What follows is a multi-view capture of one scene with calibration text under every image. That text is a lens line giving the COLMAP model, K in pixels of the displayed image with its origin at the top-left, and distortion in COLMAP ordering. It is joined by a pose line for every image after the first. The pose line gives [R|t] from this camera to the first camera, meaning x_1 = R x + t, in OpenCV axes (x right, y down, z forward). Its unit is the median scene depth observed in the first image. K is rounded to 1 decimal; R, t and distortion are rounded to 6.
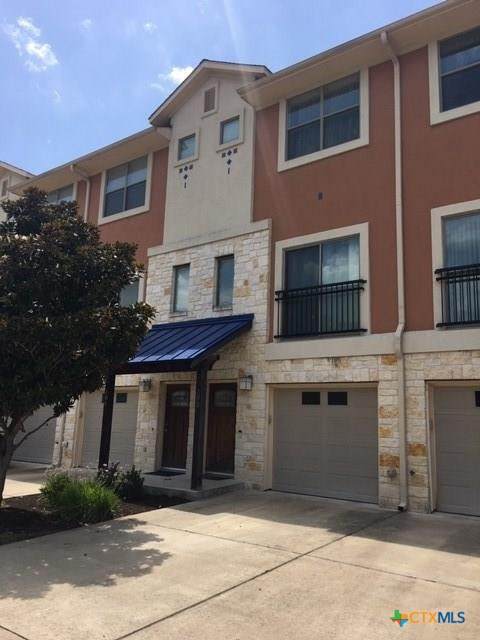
lens RADIAL K [[537.6, 0, 238.1], [0, 537.6, 322.5], [0, 0, 1]] dist [0.014847, 0.000735]
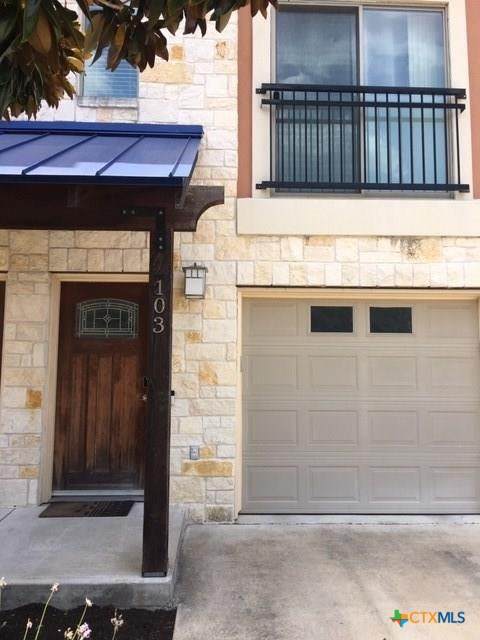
lens RADIAL K [[537.6, 0, 240.8], [0, 537.6, 313.0], [0, 0, 1]] dist [0.014847, 0.000735]
pose [[0.801880, 0.015033, 0.597296, -0.220641], [-0.095341, 0.990094, 0.103077, 0.091770], [-0.589830, -0.139602, 0.795369, 0.653200]]
